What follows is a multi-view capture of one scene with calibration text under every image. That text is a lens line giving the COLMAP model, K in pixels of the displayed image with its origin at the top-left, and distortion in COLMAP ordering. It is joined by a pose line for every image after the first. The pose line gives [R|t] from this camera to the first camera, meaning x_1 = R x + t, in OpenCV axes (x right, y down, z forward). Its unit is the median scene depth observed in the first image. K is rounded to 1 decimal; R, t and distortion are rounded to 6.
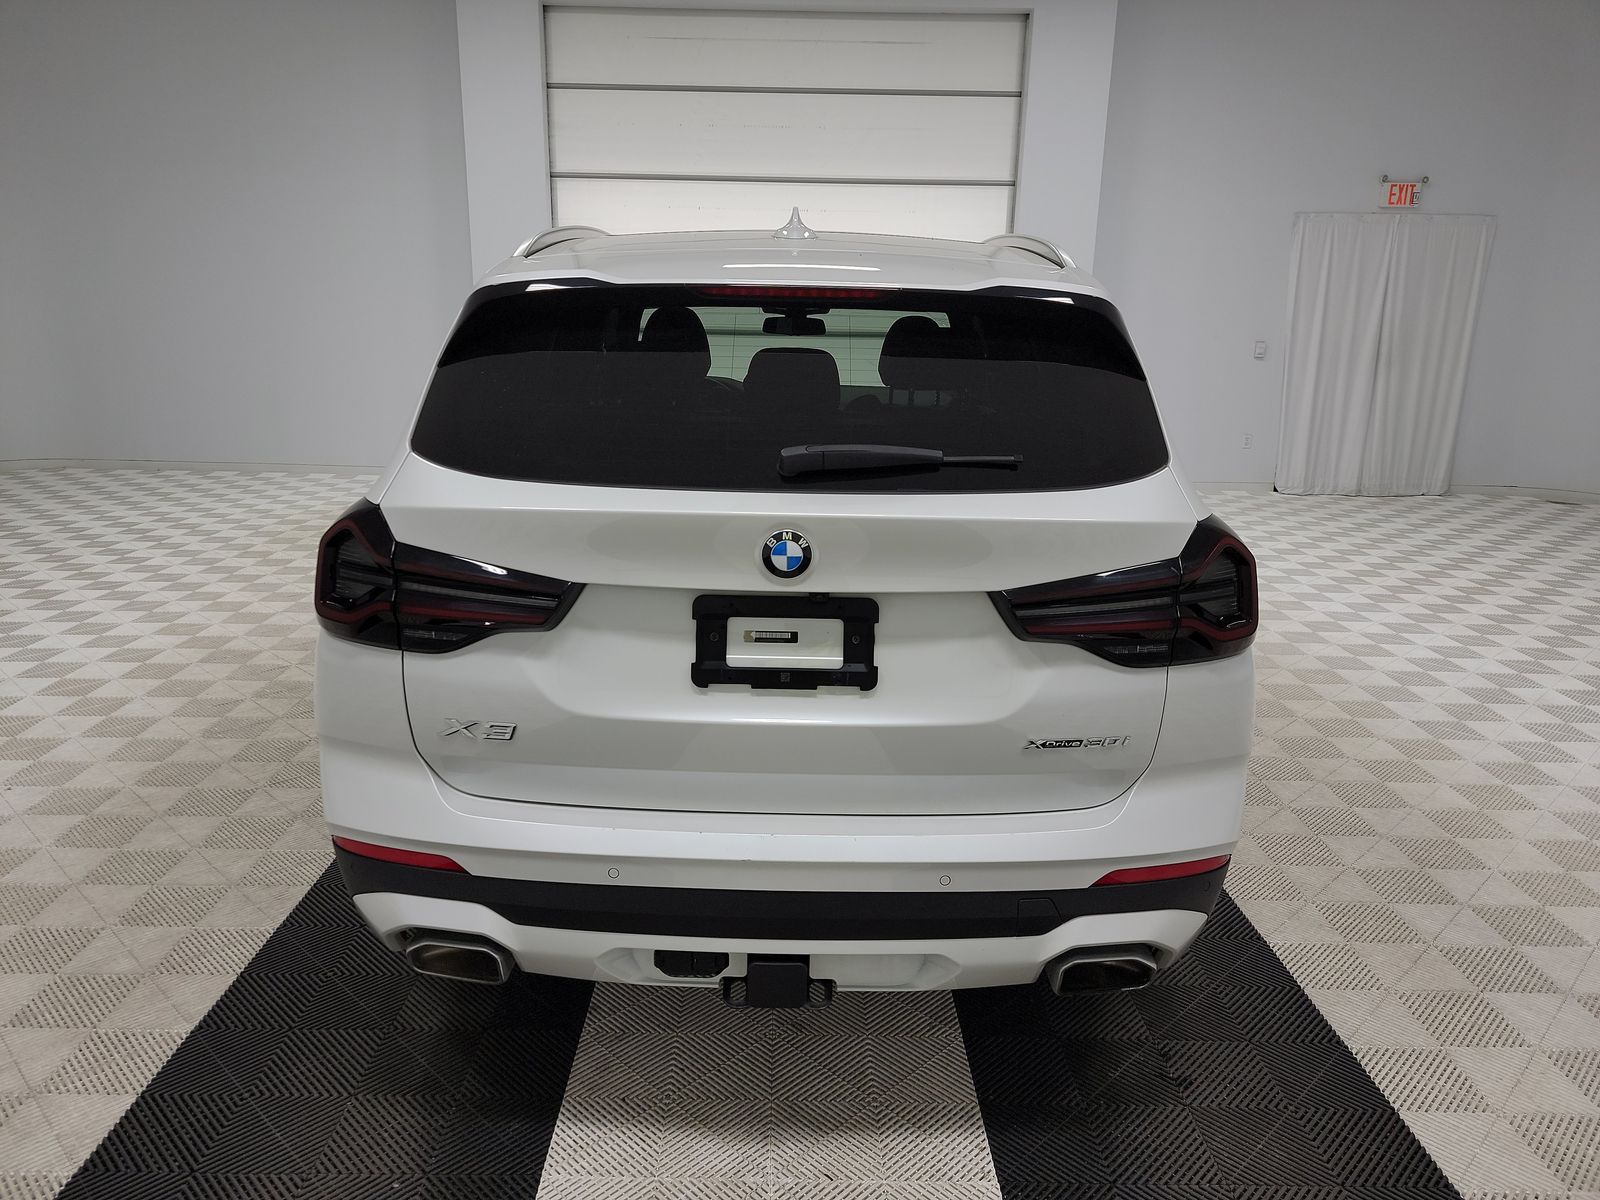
lens RADIAL K [[1131.3, 0, 800.0], [0, 1131.3, 600.0], [0, 0, 1]] dist [0.049145, 0.000262]
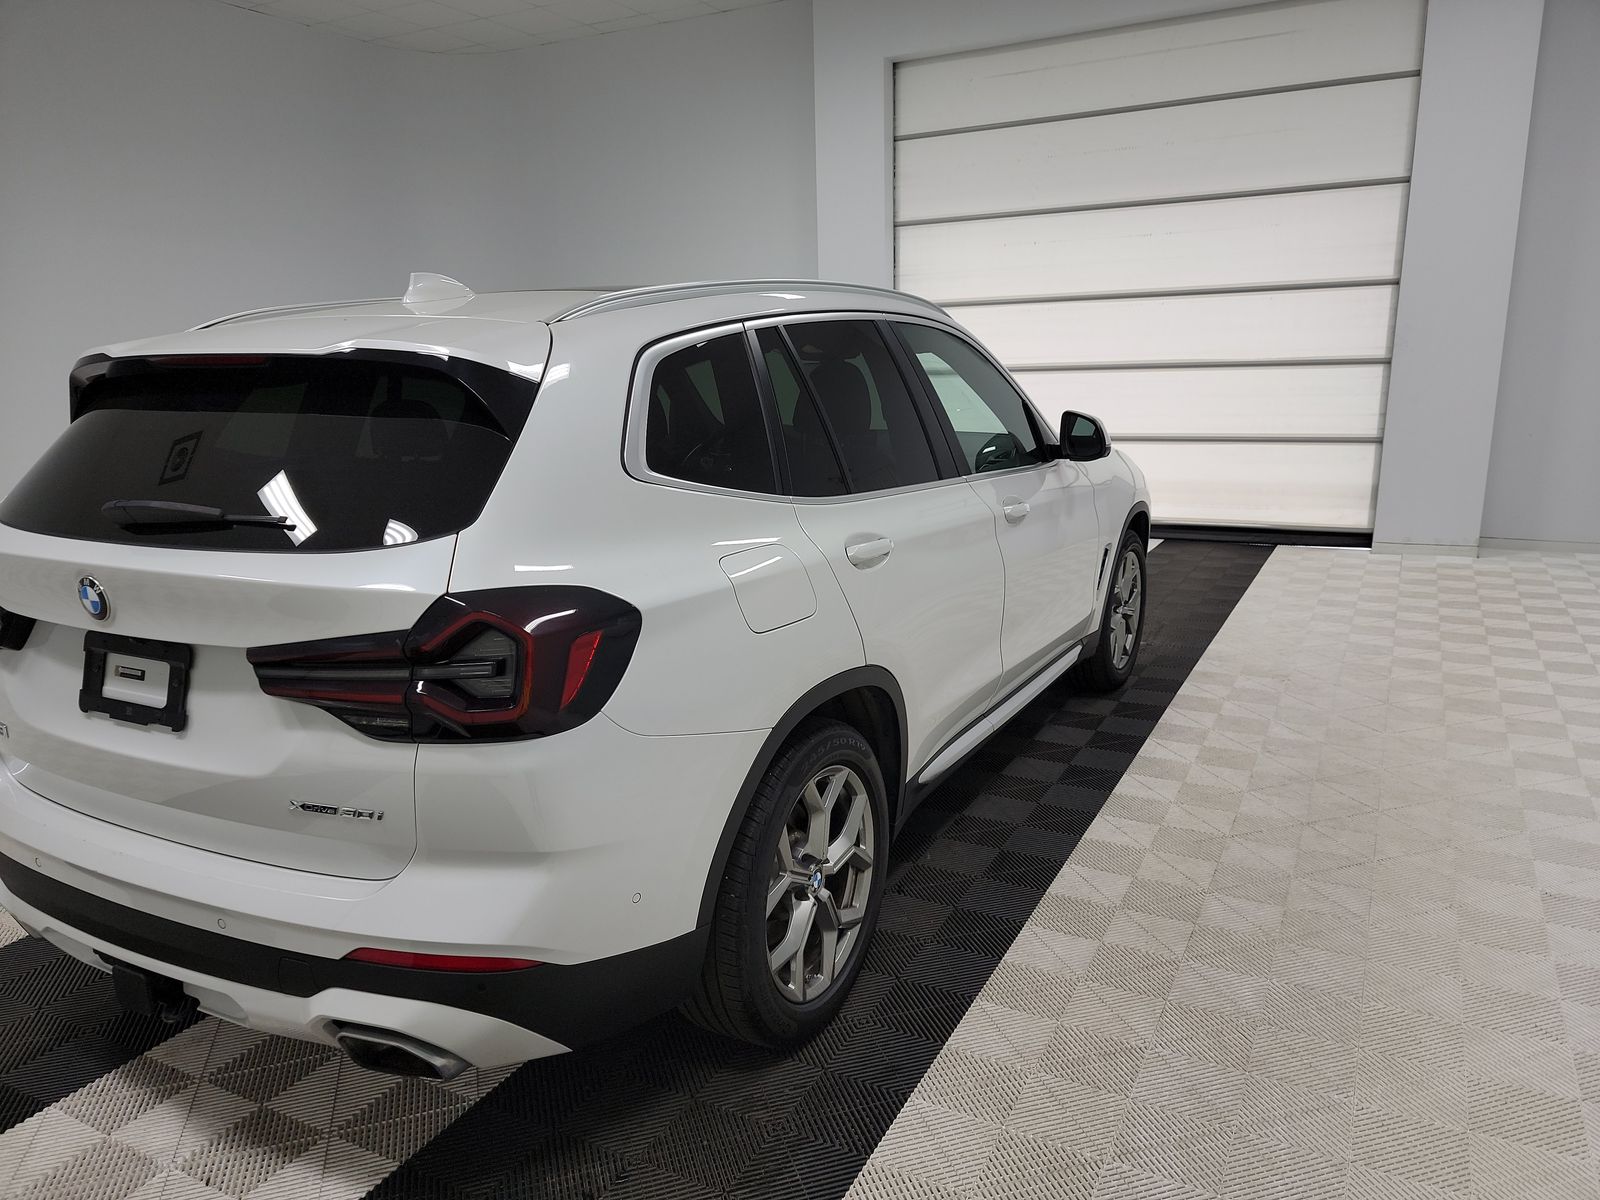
lens RADIAL K [[1138.8, 0, 821.0], [0, 1138.8, 622.8], [0, 0, 1]] dist [0.027191, -0.002389]
pose [[0.879672, 0.072098, -0.470085, 1.075255], [-0.077892, 0.996936, 0.007142, -0.075626], [0.469159, 0.030333, 0.882592, 0.323461]]
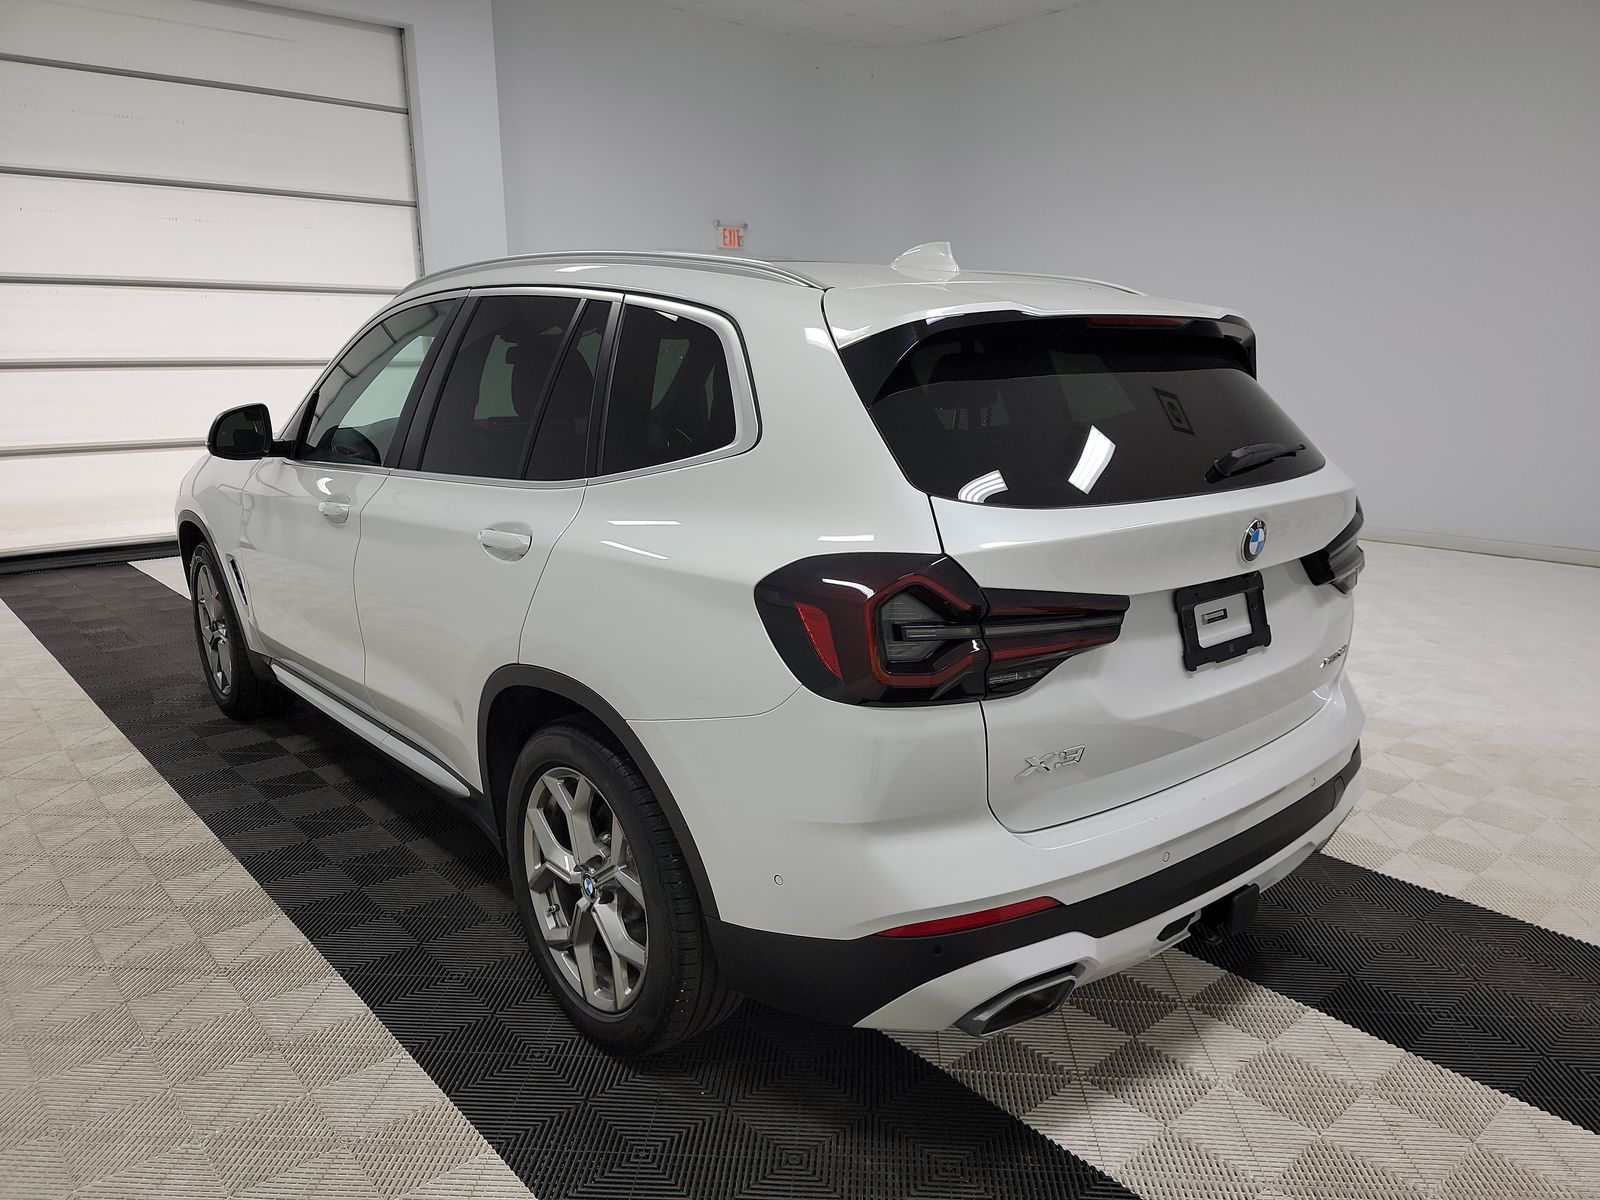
lens RADIAL K [[1138.8, 0, 821.0], [0, 1138.8, 622.8], [0, 0, 1]] dist [0.027191, -0.002389]
pose [[0.751843, -0.176577, 0.635258, -1.057840], [0.178754, 0.981977, 0.061391, -0.103548], [-0.634648, 0.067398, 0.769856, 0.353733]]
